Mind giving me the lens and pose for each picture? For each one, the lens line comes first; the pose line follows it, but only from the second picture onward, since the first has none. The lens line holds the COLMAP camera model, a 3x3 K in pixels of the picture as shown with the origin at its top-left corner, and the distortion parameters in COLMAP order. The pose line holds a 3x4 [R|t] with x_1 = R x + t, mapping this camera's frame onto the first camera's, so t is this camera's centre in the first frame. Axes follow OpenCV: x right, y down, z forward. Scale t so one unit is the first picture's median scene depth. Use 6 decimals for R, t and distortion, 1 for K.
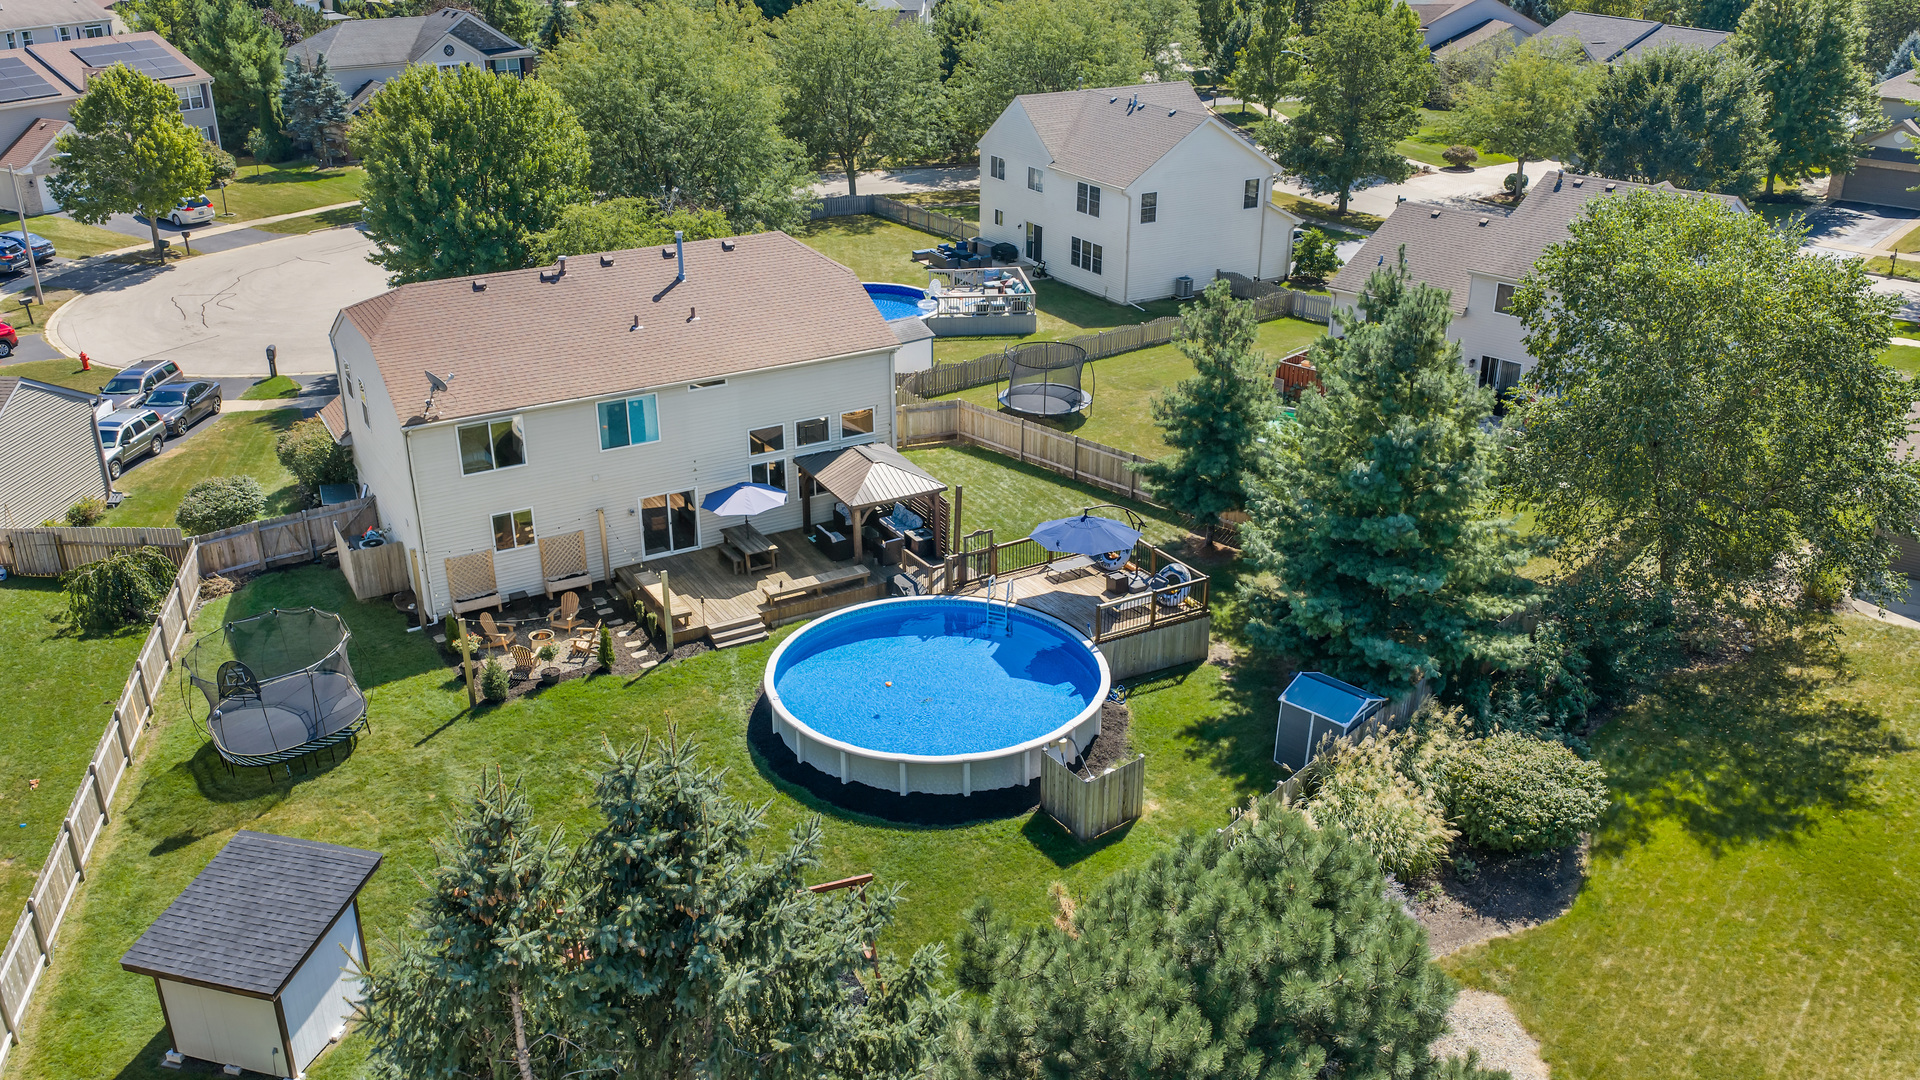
lens RADIAL K [[1587.2, 0, 963.0], [0, 1587.2, 544.8], [0, 0, 1]] dist [0.012084, -0.025190]
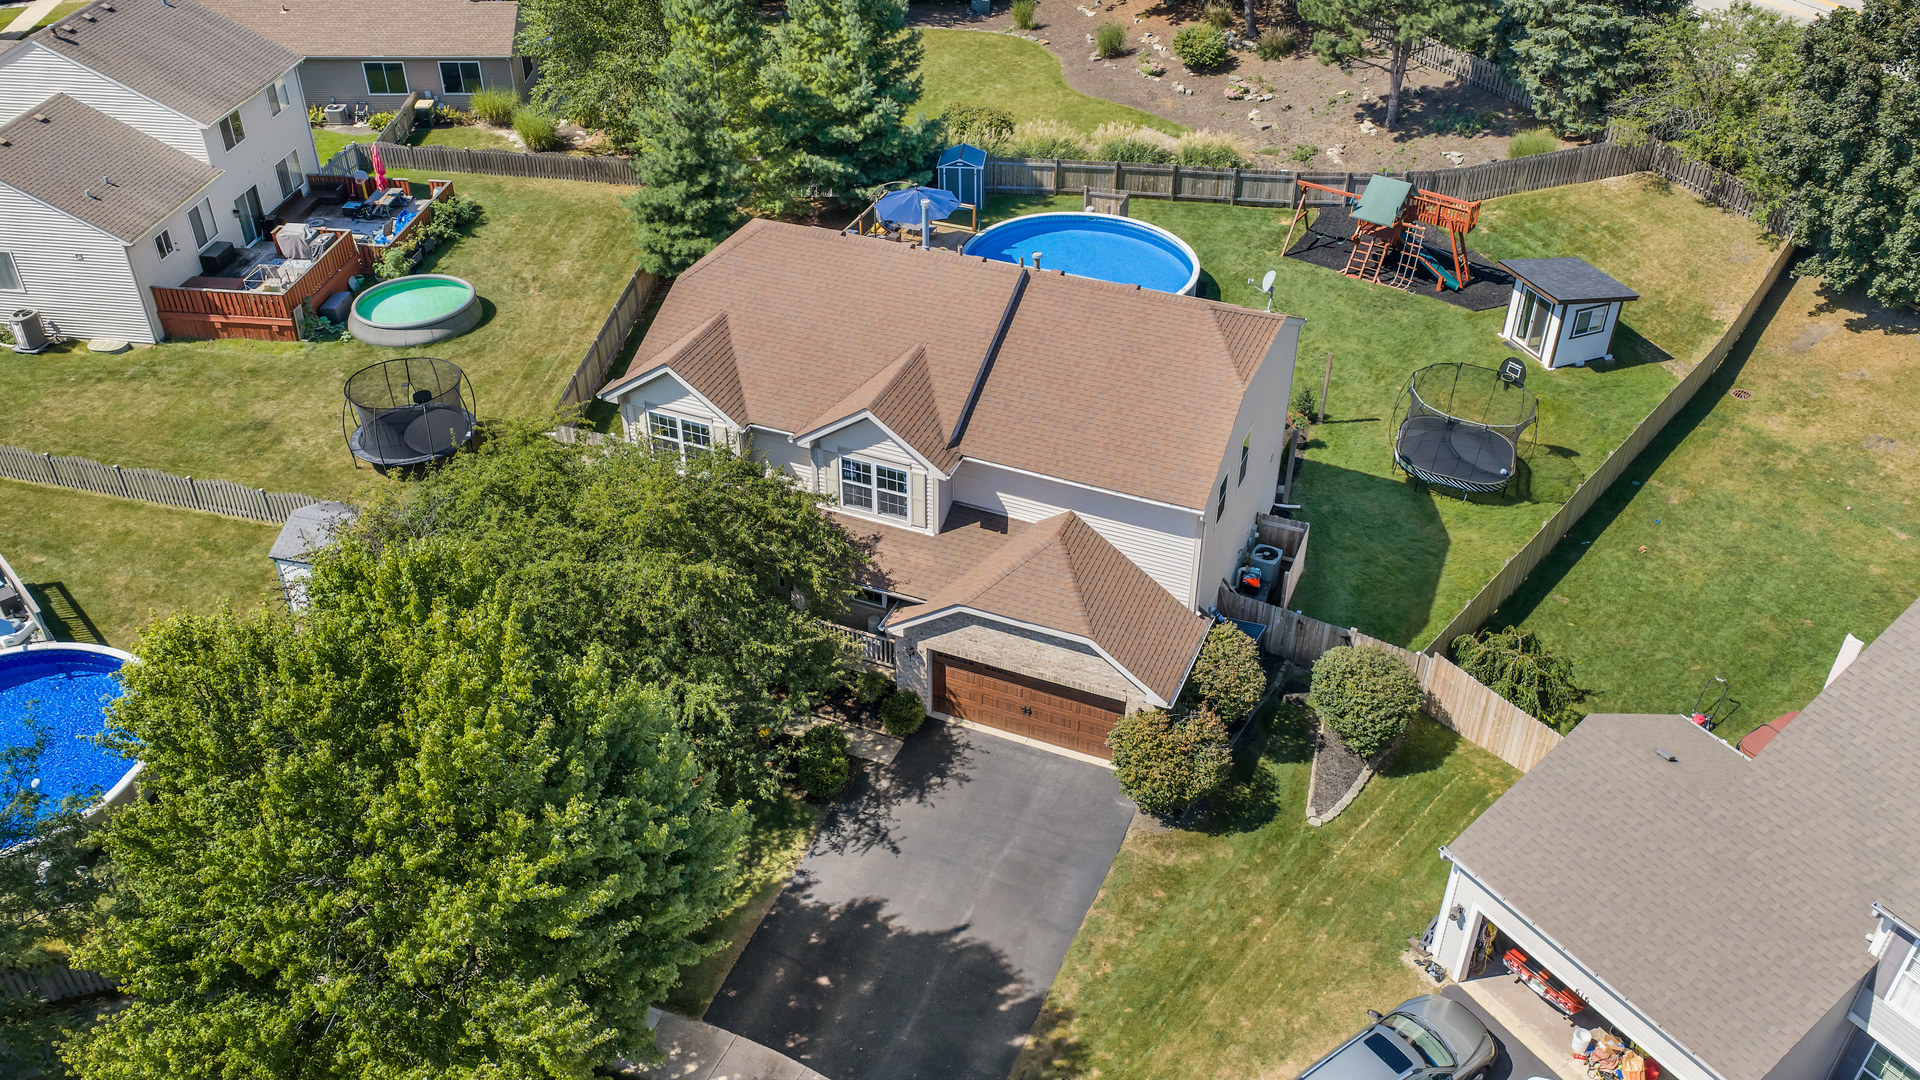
lens RADIAL K [[1587.2, 0, 963.0], [0, 1587.2, 544.8], [0, 0, 1]] dist [0.012084, -0.025190]
pose [[-0.599683, -0.468741, 0.648584, -0.842281], [0.320810, 0.601690, 0.731471, -0.711950], [-0.733117, 0.646723, -0.210447, 1.299059]]
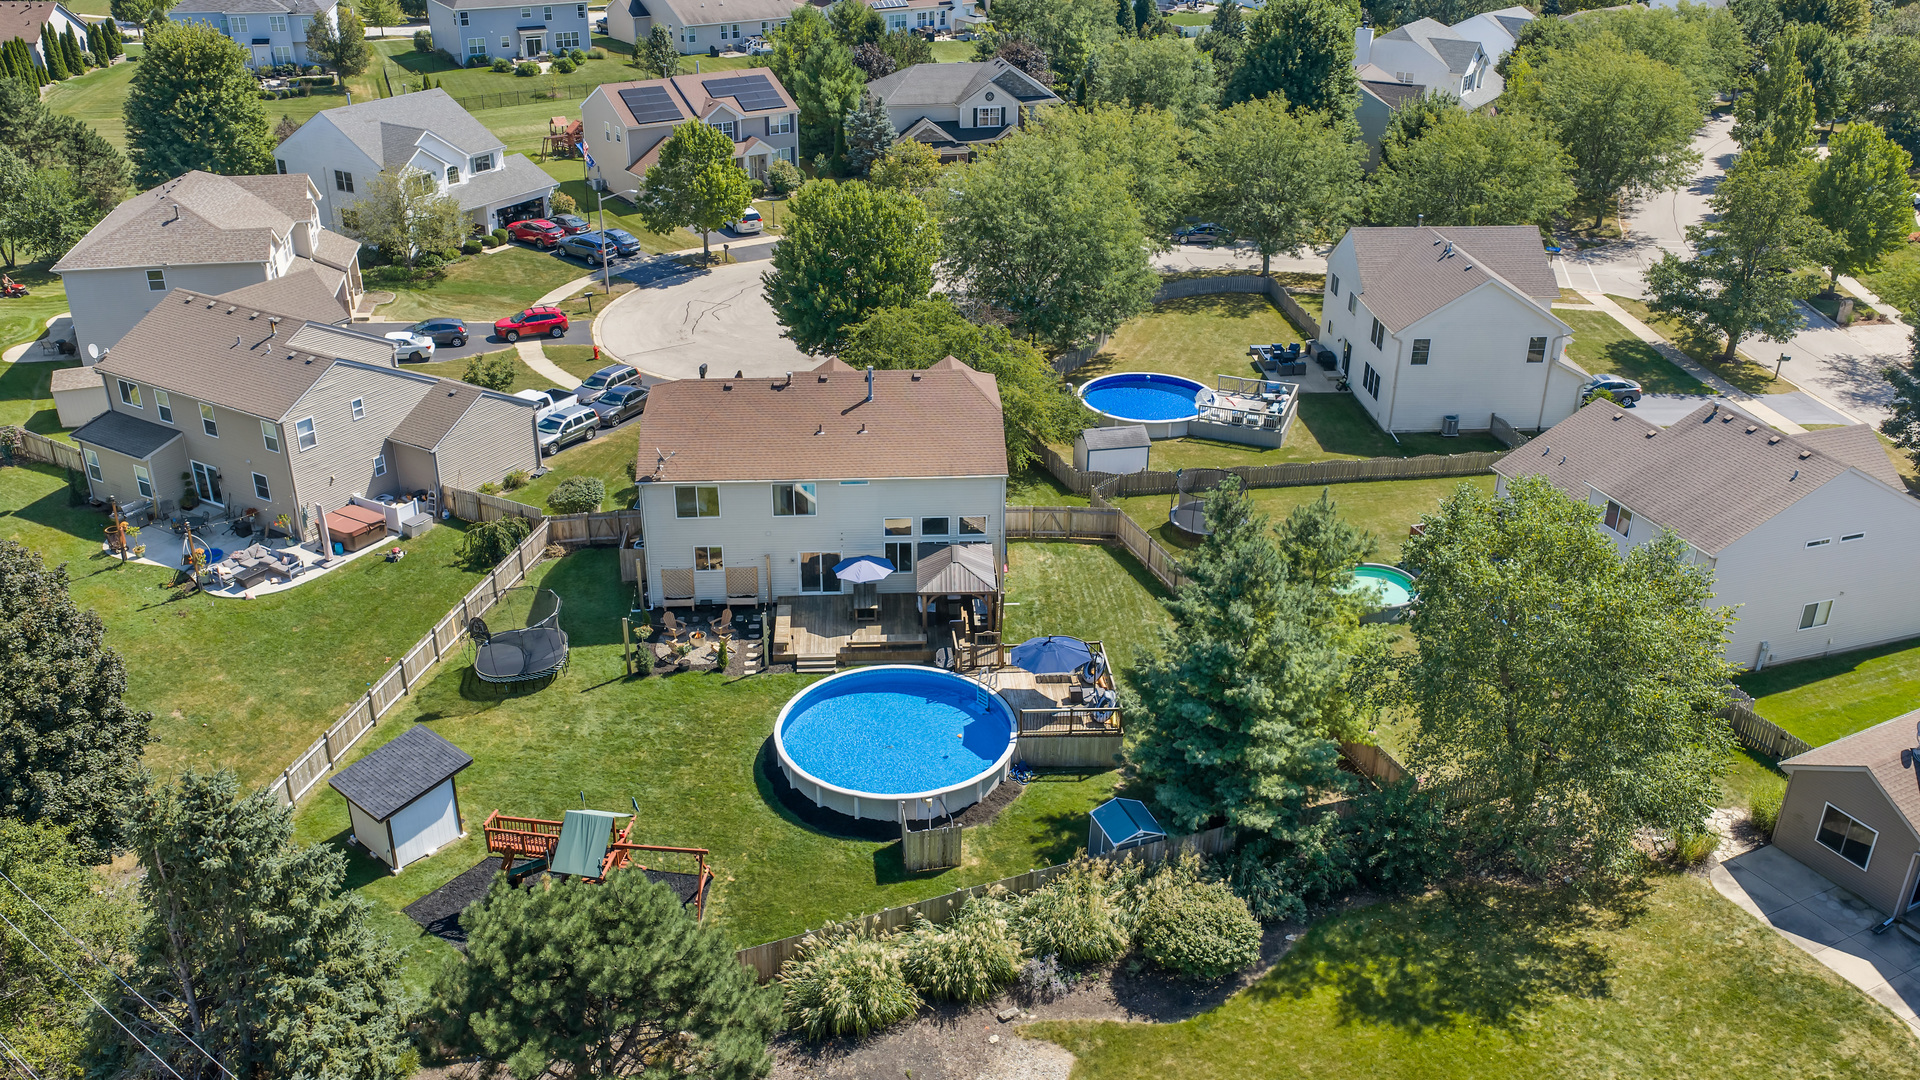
lens RADIAL K [[1587.2, 0, 963.0], [0, 1587.2, 544.8], [0, 0, 1]] dist [0.012084, -0.025190]
pose [[0.894861, 0.204067, -0.396965, 0.475853], [-0.188517, 0.978945, 0.078278, -0.170248], [0.404580, 0.004787, 0.914490, -0.226884]]
